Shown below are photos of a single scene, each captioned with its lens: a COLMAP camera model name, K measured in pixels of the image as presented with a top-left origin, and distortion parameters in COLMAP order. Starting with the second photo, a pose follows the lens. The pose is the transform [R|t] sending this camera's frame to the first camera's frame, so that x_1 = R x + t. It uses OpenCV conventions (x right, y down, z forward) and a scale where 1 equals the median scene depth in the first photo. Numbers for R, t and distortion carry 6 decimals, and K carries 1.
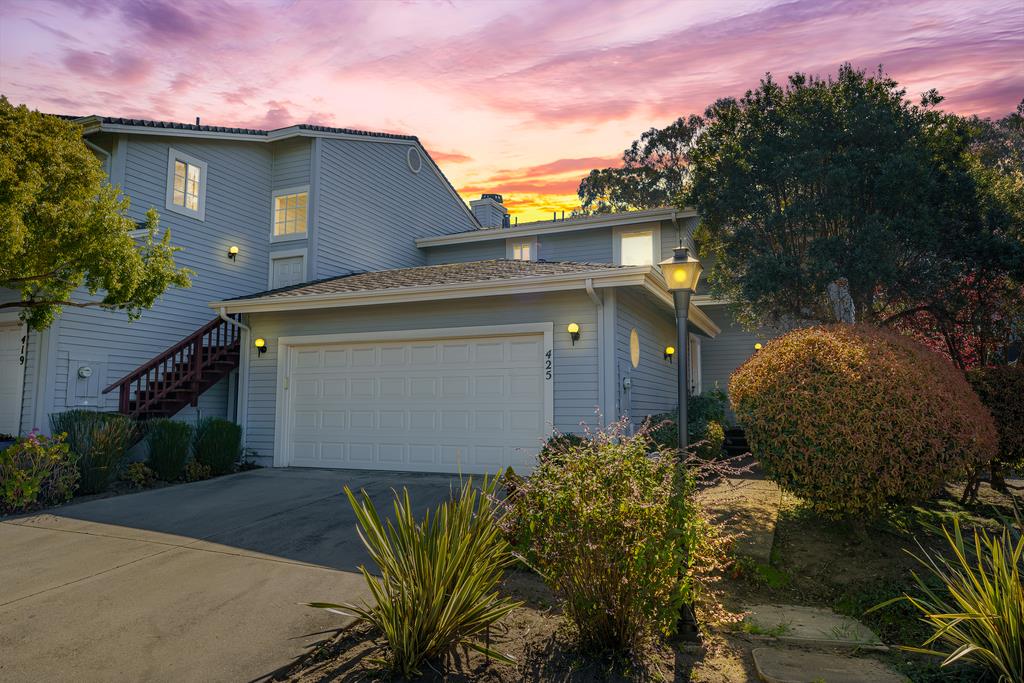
lens RADIAL K [[674.6, 0, 509.4], [0, 674.6, 332.5], [0, 0, 1]] dist [0.003149, 0.001815]
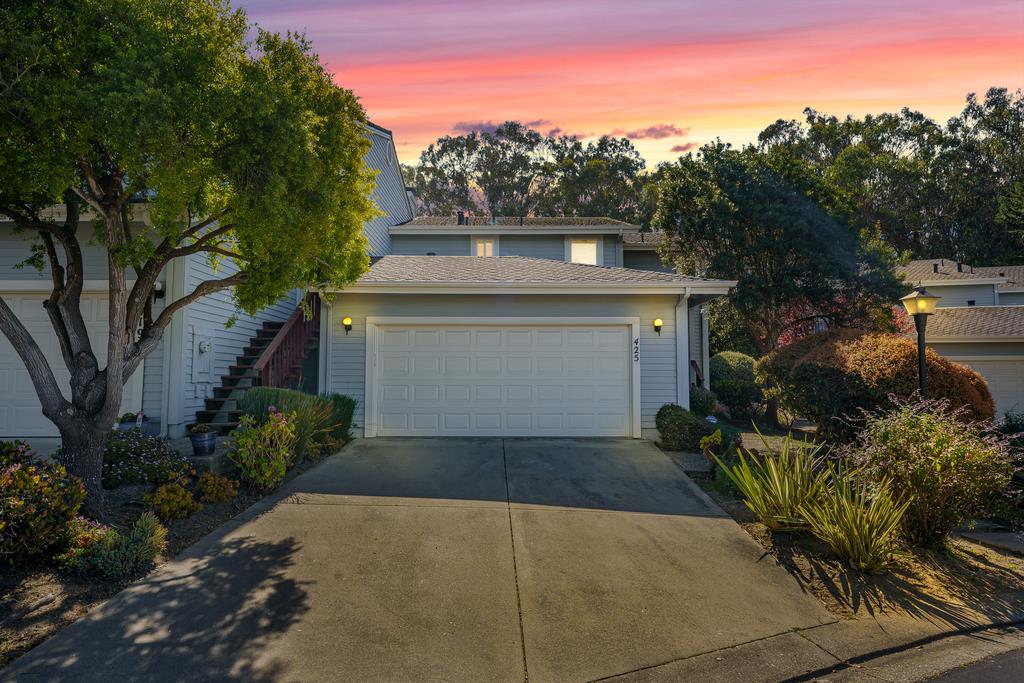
lens RADIAL K [[590.9, 0, 511.3], [0, 590.9, 330.6], [0, 0, 1]] dist [0.005934, -0.000219]
pose [[0.916401, 0.031740, 0.399000, -0.504082], [-0.046806, 0.998510, 0.028071, -0.007710], [-0.397514, -0.044399, 0.916521, 0.050692]]
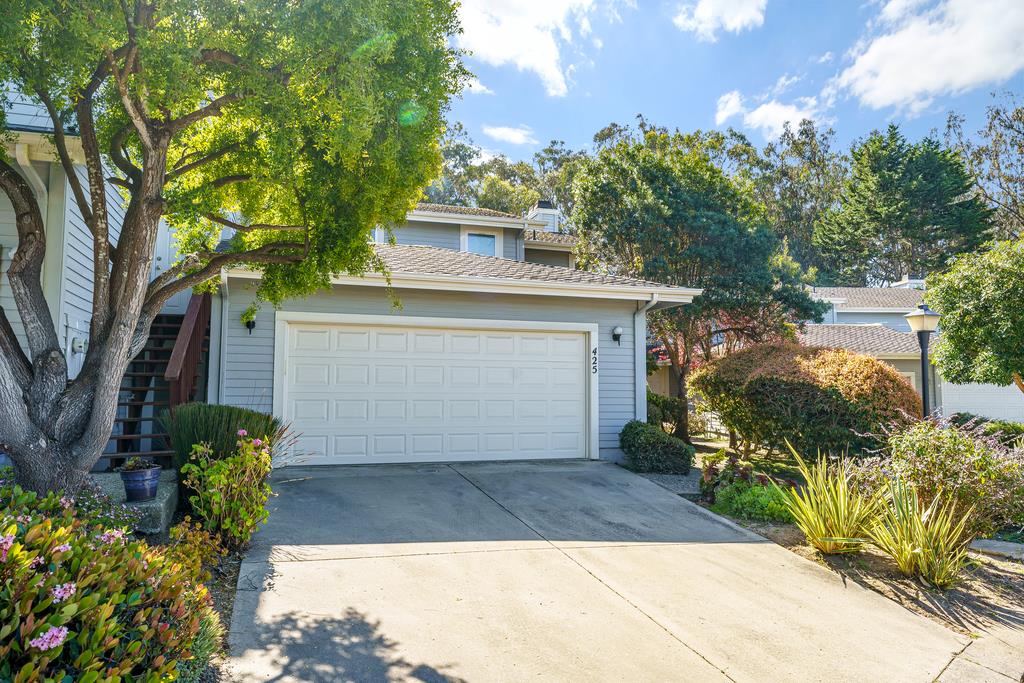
lens RADIAL K [[674.6, 0, 509.4], [0, 674.6, 332.5], [0, 0, 1]] dist [0.003149, 0.001815]
pose [[0.749741, 0.060492, 0.658960, -0.669327], [-0.081750, 0.996652, 0.001520, 0.008415], [-0.656662, -0.055010, 0.752176, 0.190524]]
